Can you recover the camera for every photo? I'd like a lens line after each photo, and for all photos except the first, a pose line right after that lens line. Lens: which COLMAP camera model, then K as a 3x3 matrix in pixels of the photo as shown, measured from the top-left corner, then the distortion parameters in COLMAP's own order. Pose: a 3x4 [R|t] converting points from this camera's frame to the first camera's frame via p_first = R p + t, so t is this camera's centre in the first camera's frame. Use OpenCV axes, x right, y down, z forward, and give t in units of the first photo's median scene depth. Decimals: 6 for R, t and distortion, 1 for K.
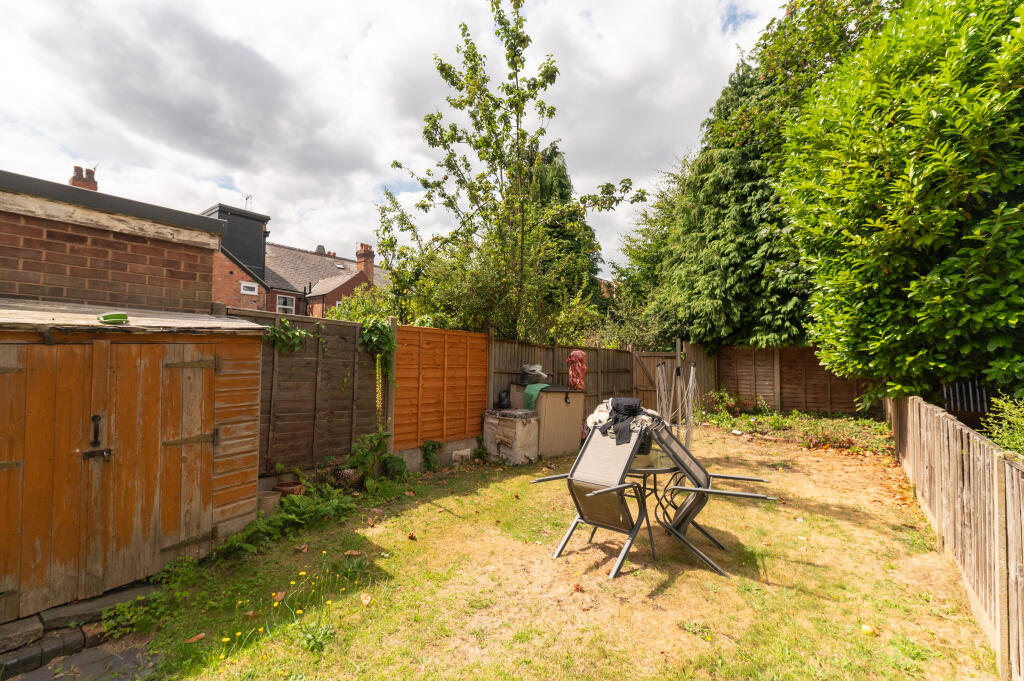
lens RADIAL K [[456.9, 0, 502.1], [0, 456.9, 339.4], [0, 0, 1]] dist [-0.000522, -0.000793]
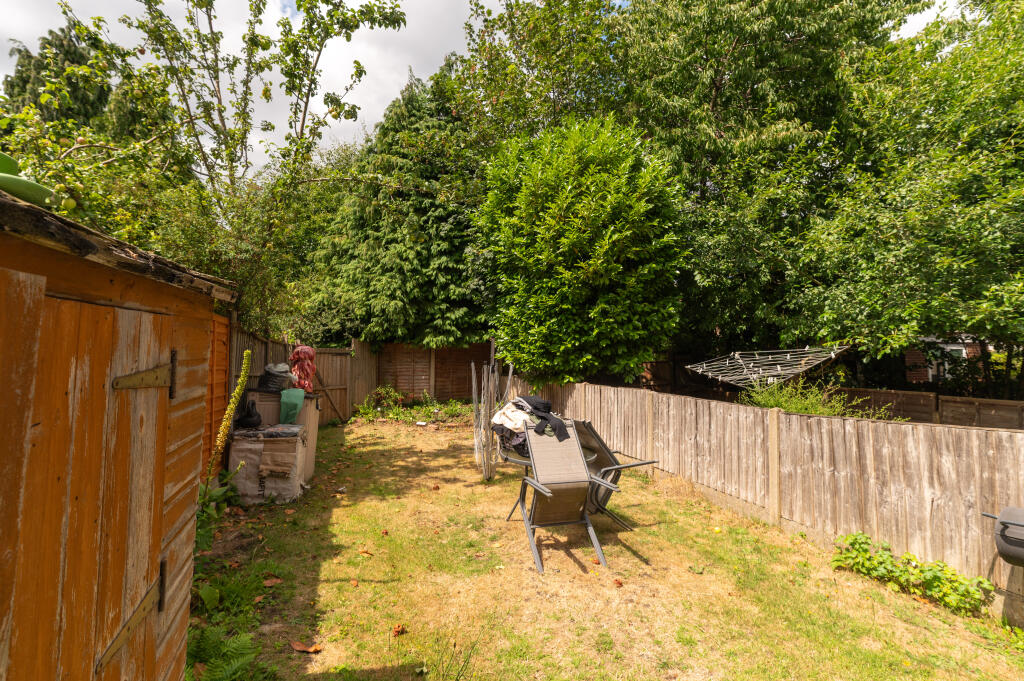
lens RADIAL K [[456.9, 0, 508.2], [0, 456.9, 345.9], [0, 0, 1]] dist [-0.000522, -0.000793]
pose [[0.554970, 0.026612, 0.831445, -0.652406], [-0.040742, 0.999158, -0.004786, 0.026991], [-0.830872, -0.031219, 0.555587, 0.520404]]
